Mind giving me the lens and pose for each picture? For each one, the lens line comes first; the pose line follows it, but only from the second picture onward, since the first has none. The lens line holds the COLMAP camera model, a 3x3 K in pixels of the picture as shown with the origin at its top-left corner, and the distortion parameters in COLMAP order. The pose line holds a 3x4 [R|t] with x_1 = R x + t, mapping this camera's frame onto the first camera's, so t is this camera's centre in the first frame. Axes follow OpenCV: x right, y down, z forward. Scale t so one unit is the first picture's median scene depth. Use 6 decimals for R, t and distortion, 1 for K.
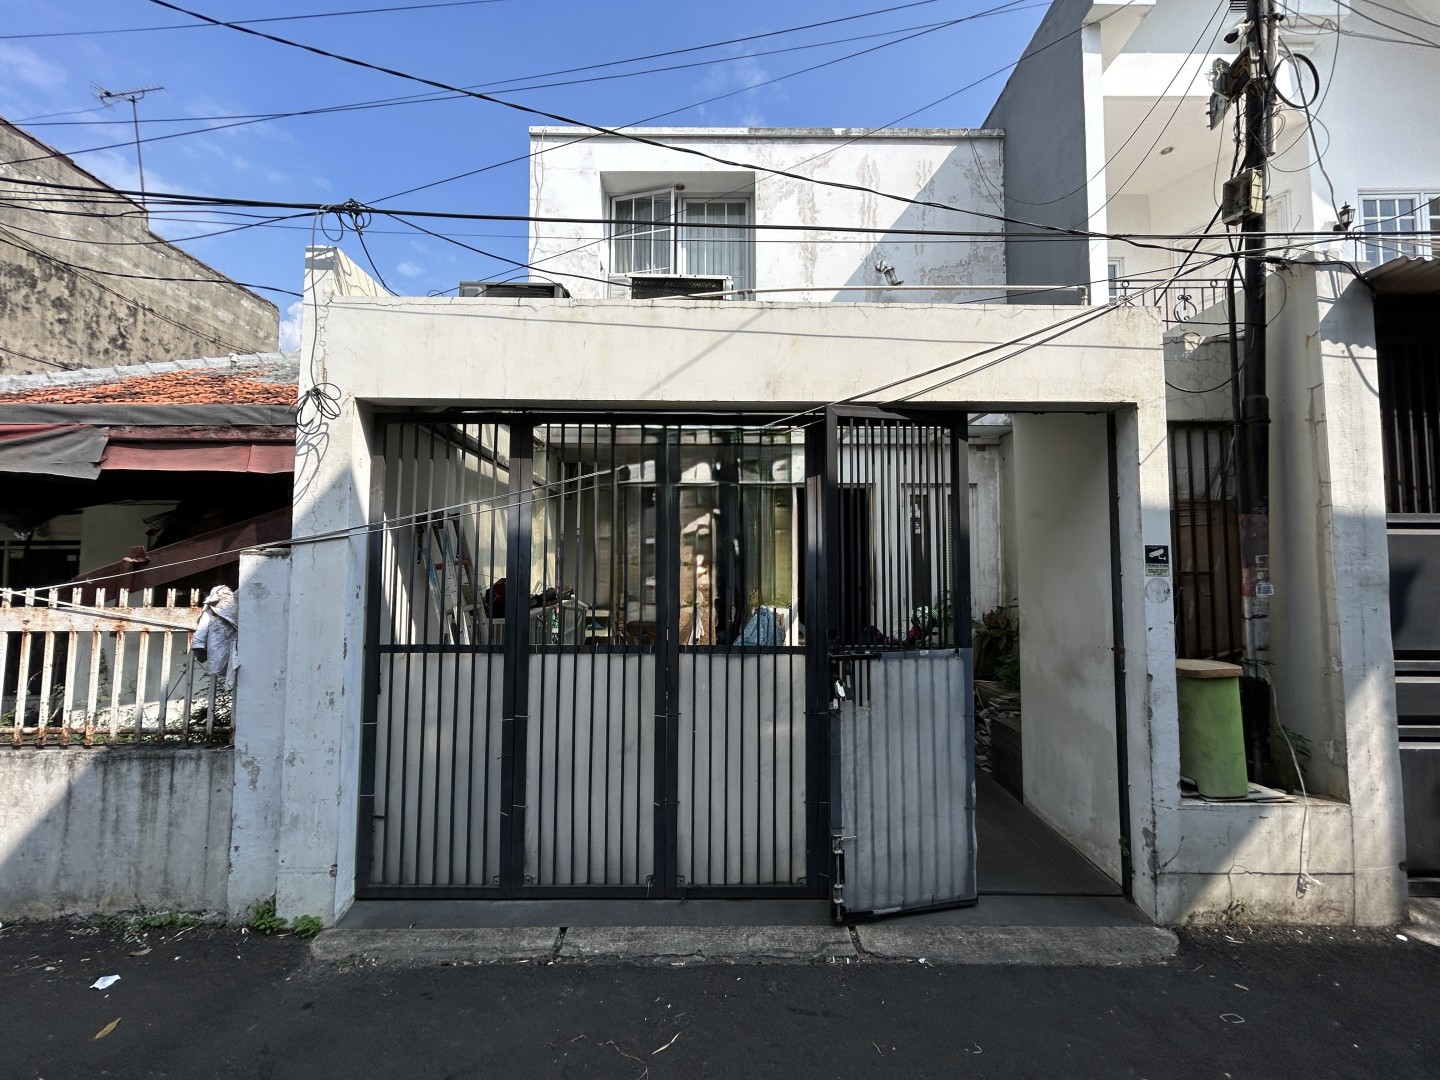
lens RADIAL K [[586.1, 0, 715.7], [0, 586.1, 538.0], [0, 0, 1]] dist [0.001008, 0.000106]
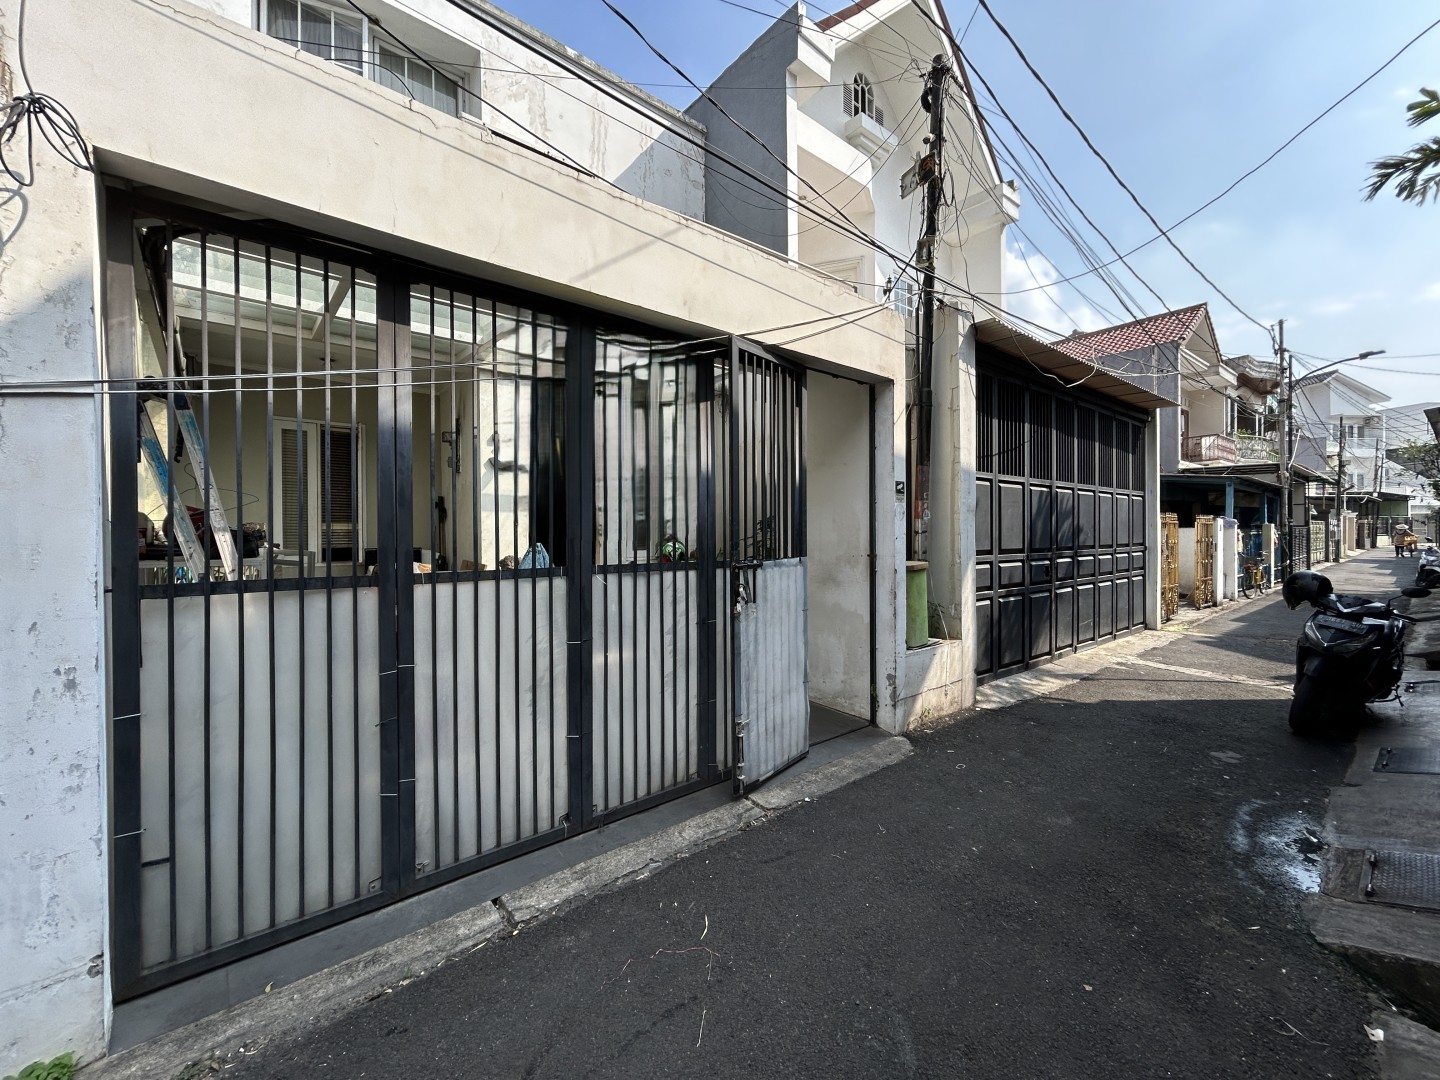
lens RADIAL K [[586.1, 0, 715.7], [0, 586.1, 538.0], [0, 0, 1]] dist [0.001008, 0.000106]
pose [[0.767502, -0.012540, 0.640924, -0.530862], [-0.026104, 0.998368, 0.050793, 0.091298], [-0.640515, -0.055714, 0.765922, 0.172832]]
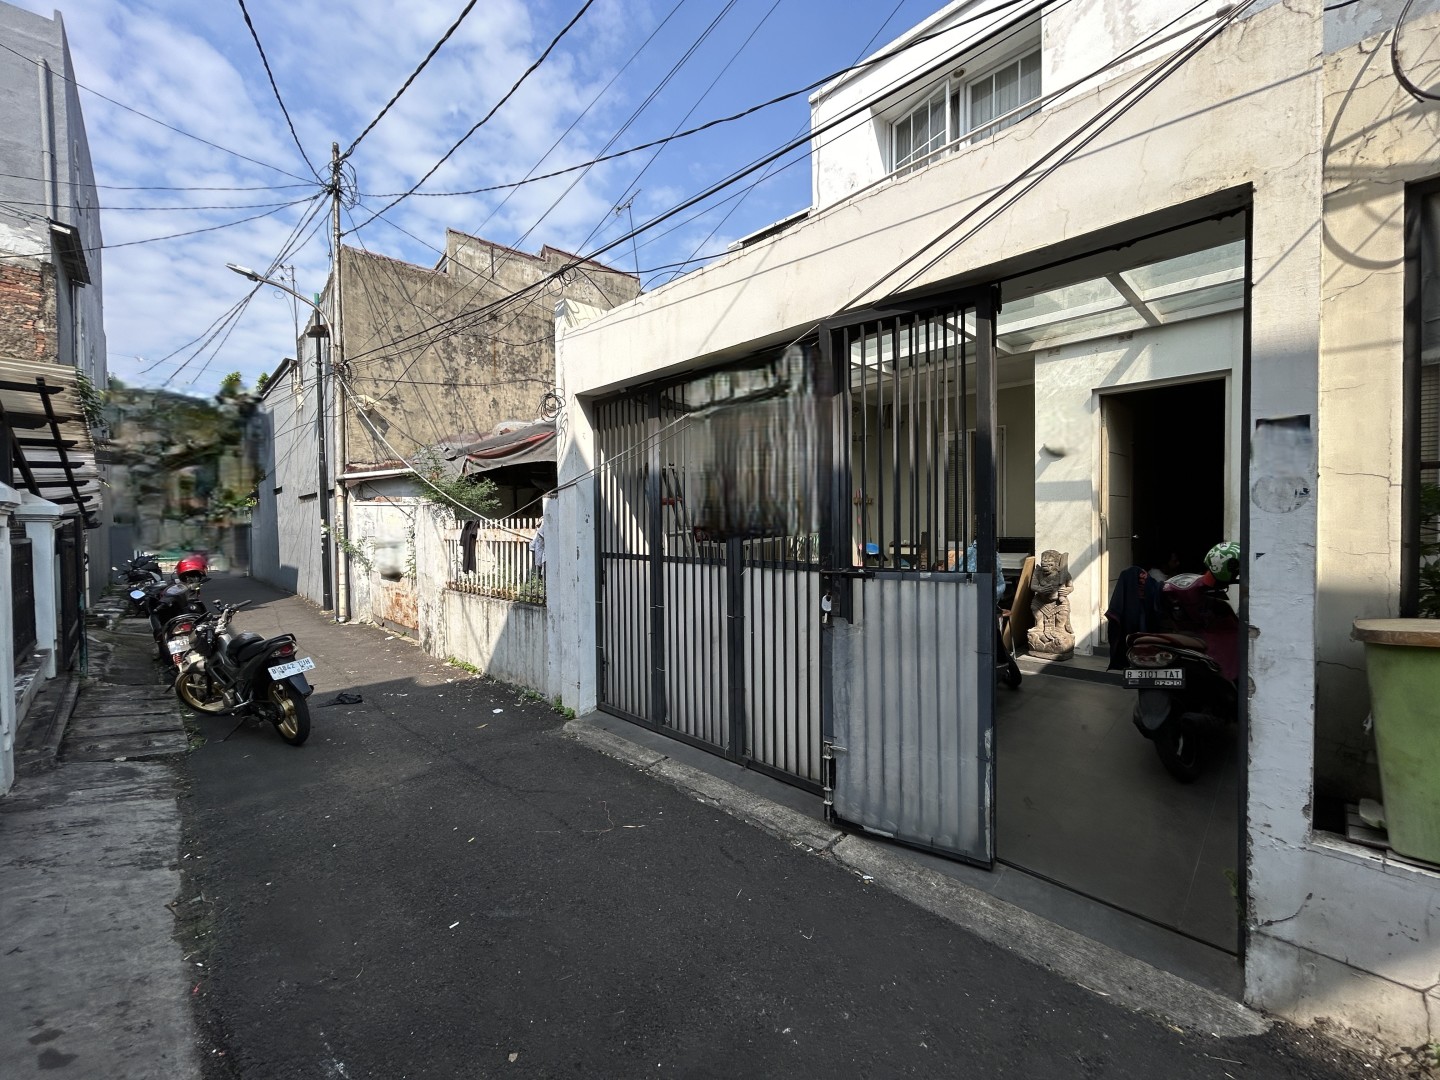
lens RADIAL K [[586.1, 0, 715.7], [0, 586.1, 538.0], [0, 0, 1]] dist [0.001008, 0.000106]
pose [[0.694793, 0.006654, -0.719179, 0.783361], [0.052837, 0.996783, 0.060267, 0.069406], [0.717266, -0.079872, 0.692206, 0.159416]]
